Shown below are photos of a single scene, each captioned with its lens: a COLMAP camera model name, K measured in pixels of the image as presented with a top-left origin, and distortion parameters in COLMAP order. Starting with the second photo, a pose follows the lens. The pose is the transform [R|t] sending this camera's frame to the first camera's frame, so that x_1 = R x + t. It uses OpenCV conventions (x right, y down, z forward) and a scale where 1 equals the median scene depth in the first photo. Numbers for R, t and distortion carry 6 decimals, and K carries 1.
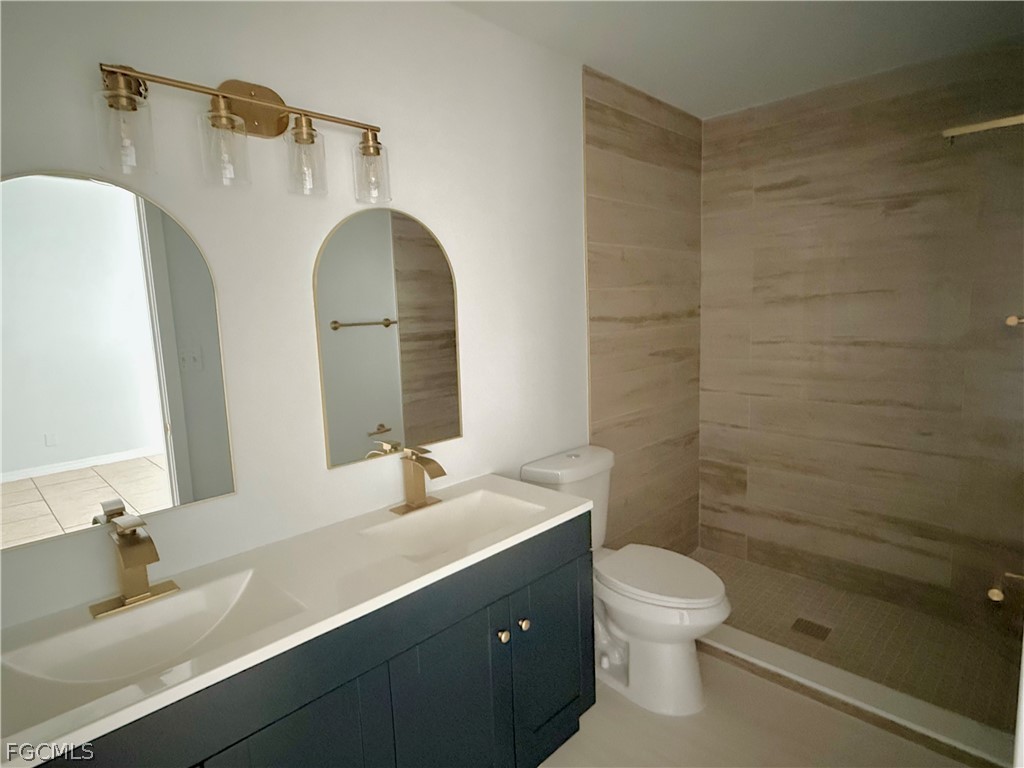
lens RADIAL K [[554.3, 0, 511.7], [0, 554.3, 385.7], [0, 0, 1]] dist [0.002471, -0.002570]
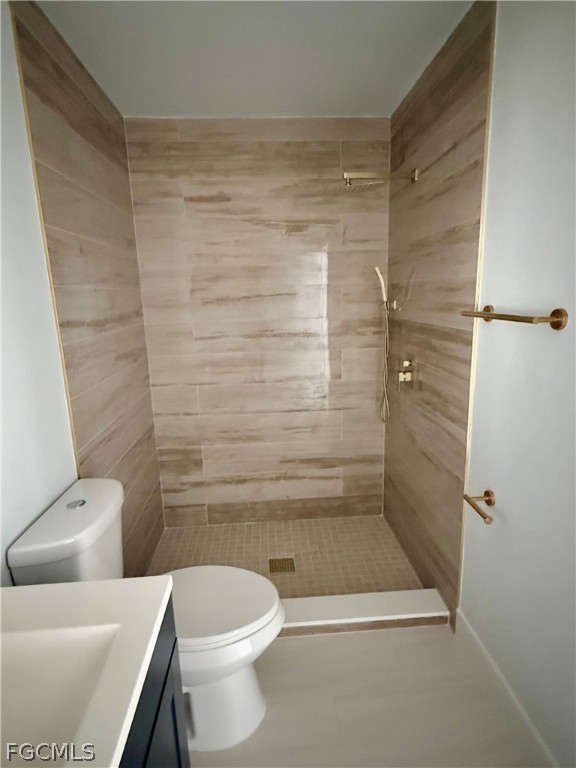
lens RADIAL K [[415.7, 0, 290.1], [0, 415.7, 379.8], [0, 0, 1]] dist [0.002471, -0.002570]
pose [[0.665255, -0.136272, 0.734075, -0.068634], [0.107146, 0.990450, 0.086764, -0.048227], [-0.738888, 0.020933, 0.673503, 0.296506]]
